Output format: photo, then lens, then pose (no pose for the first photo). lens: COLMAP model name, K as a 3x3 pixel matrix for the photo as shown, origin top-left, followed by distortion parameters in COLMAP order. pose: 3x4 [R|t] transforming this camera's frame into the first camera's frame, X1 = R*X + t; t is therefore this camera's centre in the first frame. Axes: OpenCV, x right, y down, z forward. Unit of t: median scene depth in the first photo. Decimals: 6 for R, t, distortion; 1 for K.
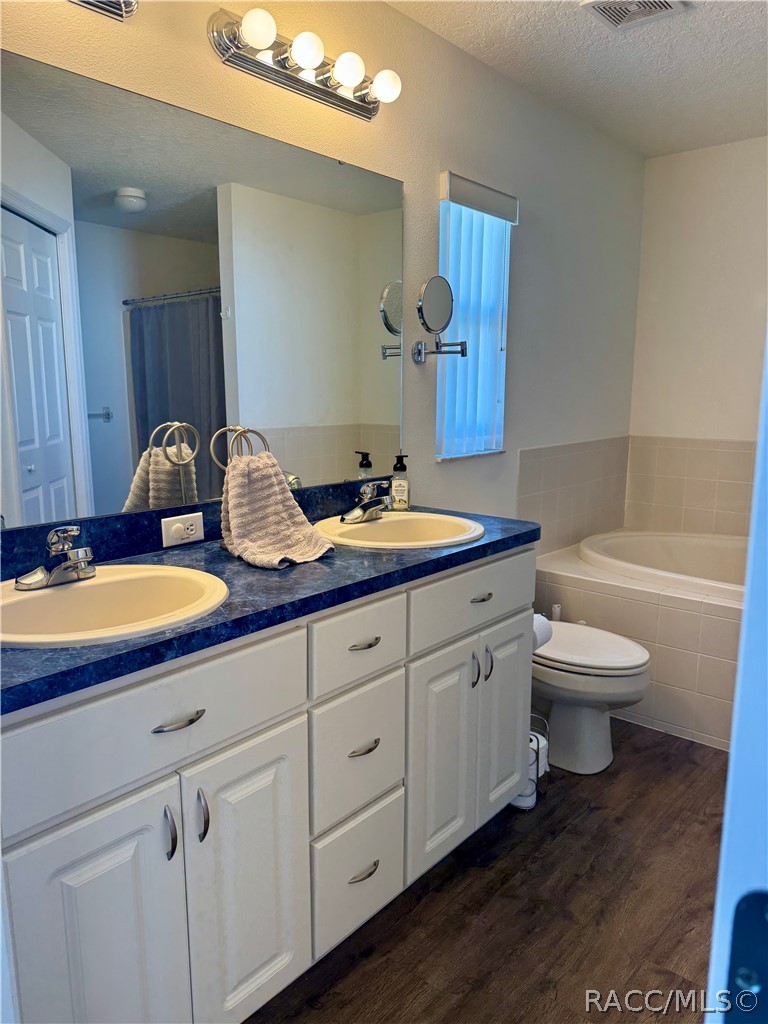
lens RADIAL K [[714.1, 0, 385.3], [0, 714.1, 513.1], [0, 0, 1]] dist [0.043311, -0.061162]
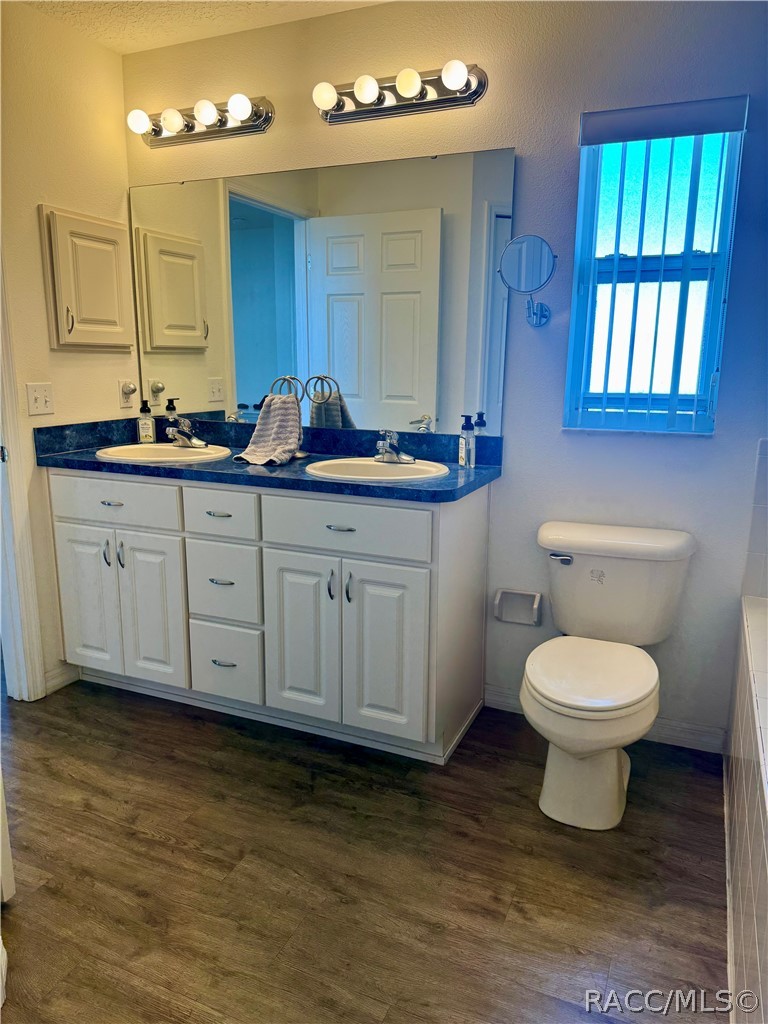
lens RADIAL K [[714.1, 0, 386.7], [0, 714.1, 512.3], [0, 0, 1]] dist [0.043311, -0.061162]
pose [[0.294959, 0.197202, -0.934939, 0.969559], [-0.173402, 0.973271, 0.150582, -0.074707], [0.939644, 0.117705, 0.321271, 0.531263]]
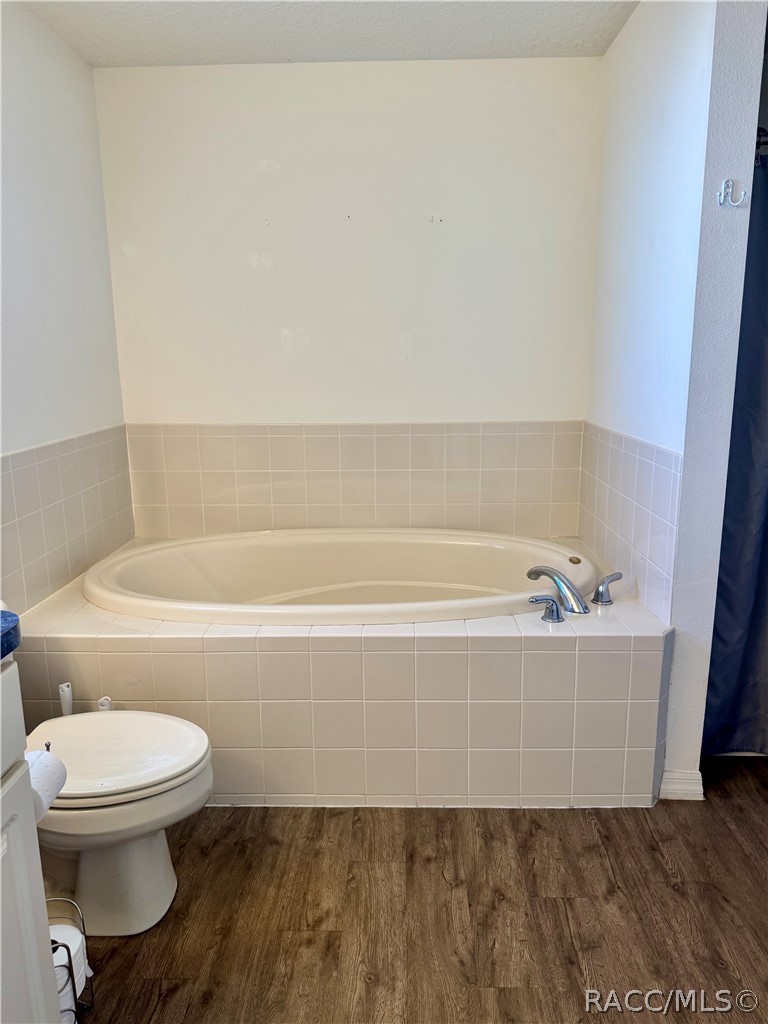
lens RADIAL K [[714.1, 0, 380.6], [0, 714.1, 508.3], [0, 0, 1]] dist [0.043311, -0.061162]
pose [[0.774605, -0.136098, 0.617629, 0.085547], [0.119029, 0.990492, 0.068979, -0.059857], [-0.621144, 0.020084, 0.783439, 0.320425]]
